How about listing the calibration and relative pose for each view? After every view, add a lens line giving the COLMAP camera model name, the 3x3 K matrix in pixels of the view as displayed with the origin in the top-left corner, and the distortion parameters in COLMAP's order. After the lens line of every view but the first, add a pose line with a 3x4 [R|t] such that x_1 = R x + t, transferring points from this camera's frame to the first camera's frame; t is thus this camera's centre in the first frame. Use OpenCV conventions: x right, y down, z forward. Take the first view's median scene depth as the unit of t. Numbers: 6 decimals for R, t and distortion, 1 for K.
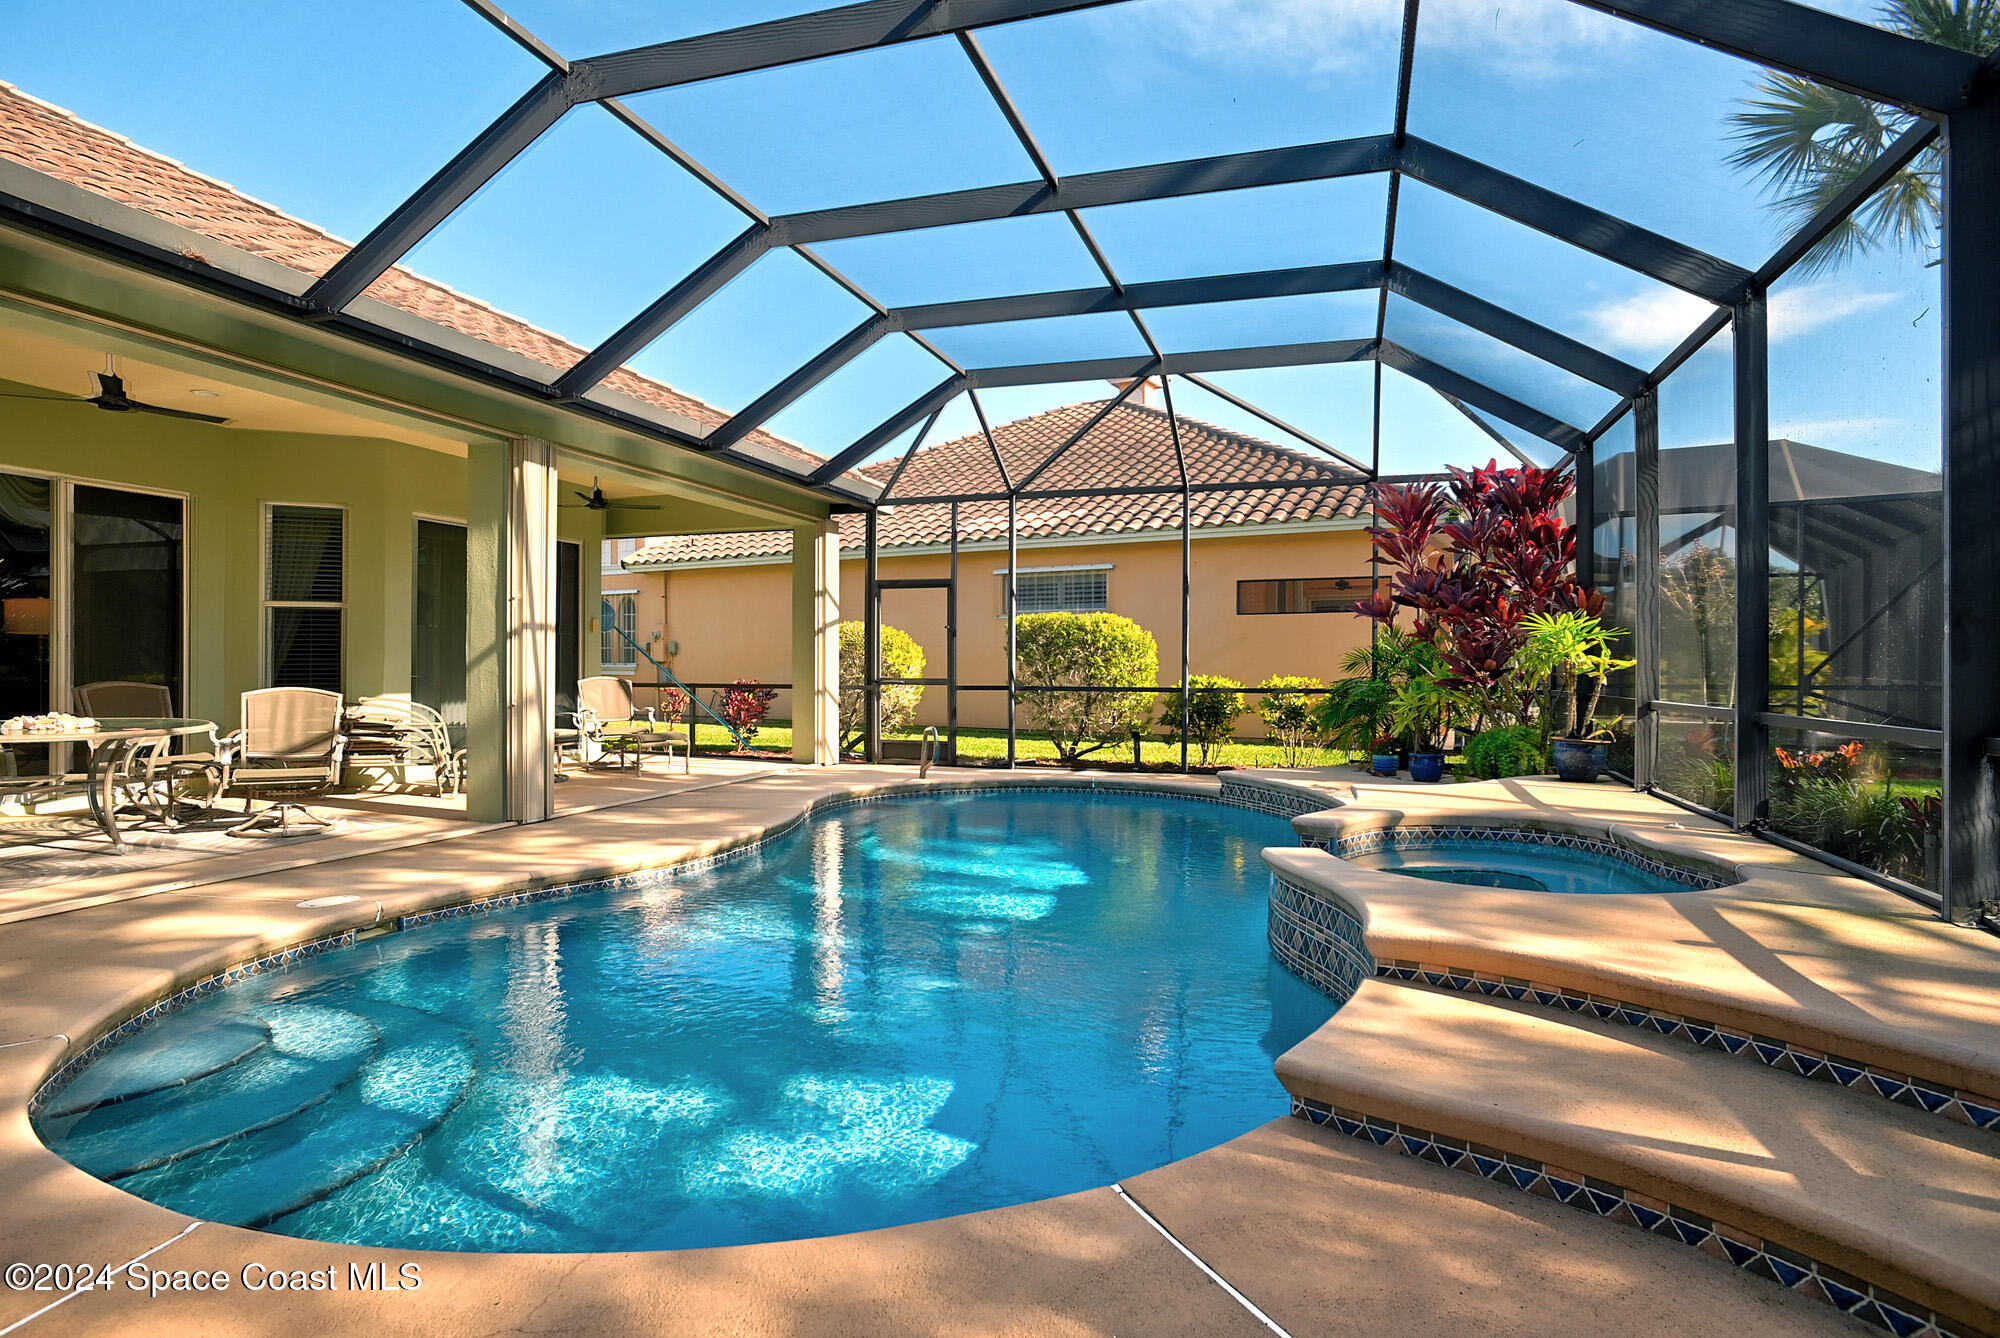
lens RADIAL K [[1065.4, 0, 996.4], [0, 1065.4, 668.6], [0, 0, 1]] dist [-0.006310, 0.000741]
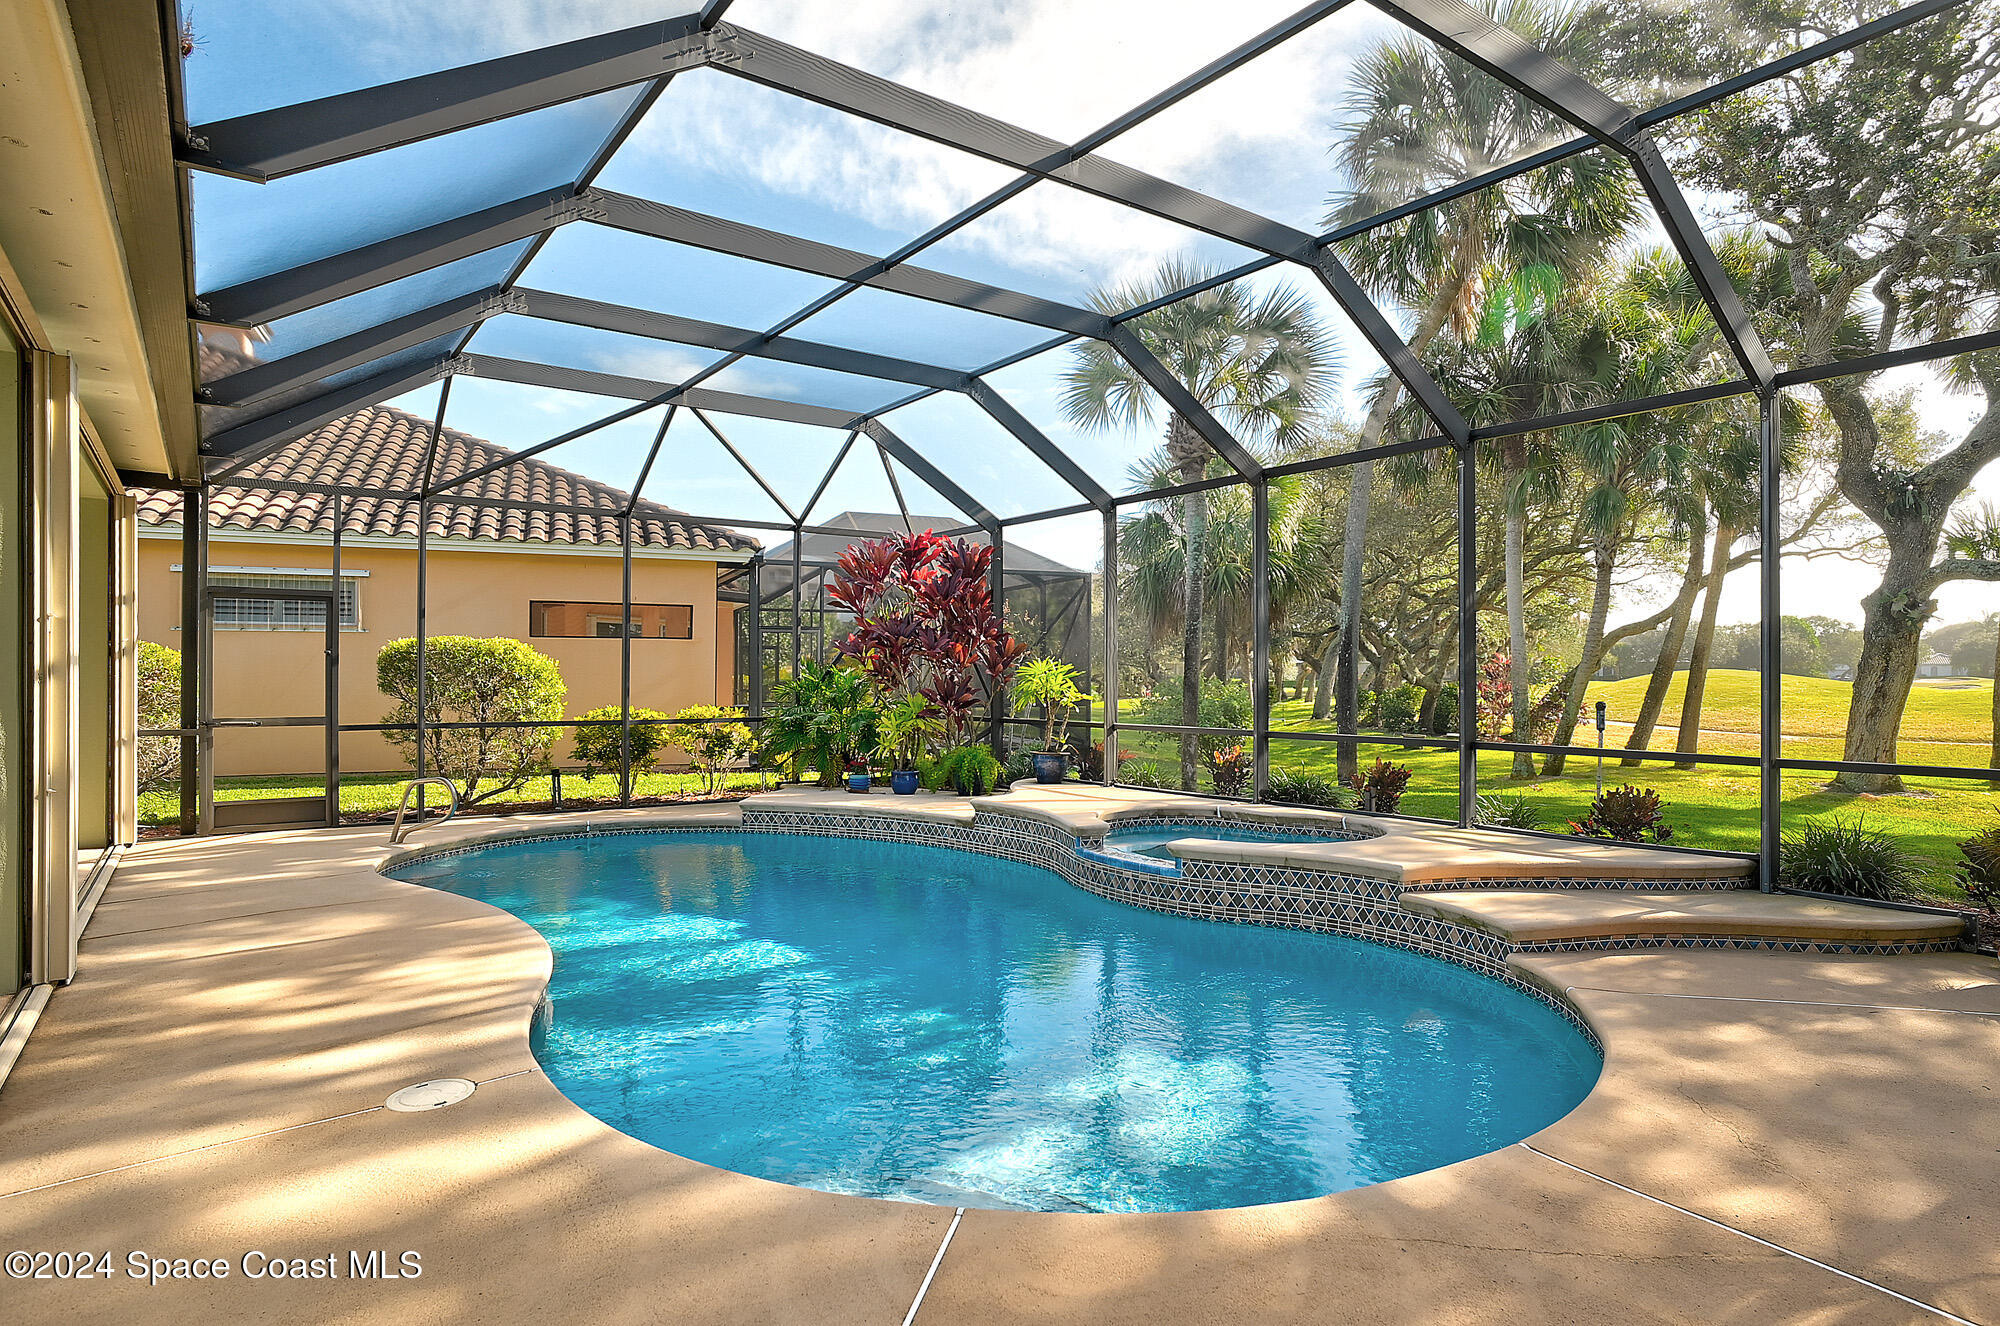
lens RADIAL K [[1065.4, 0, 998.0], [0, 1065.4, 668.2], [0, 0, 1]] dist [-0.006310, 0.000741]
pose [[0.582741, 0.008223, 0.812616, -0.408624], [-0.002442, 0.999962, -0.008368, -0.021430], [-0.812654, 0.002892, 0.582739, 0.129760]]
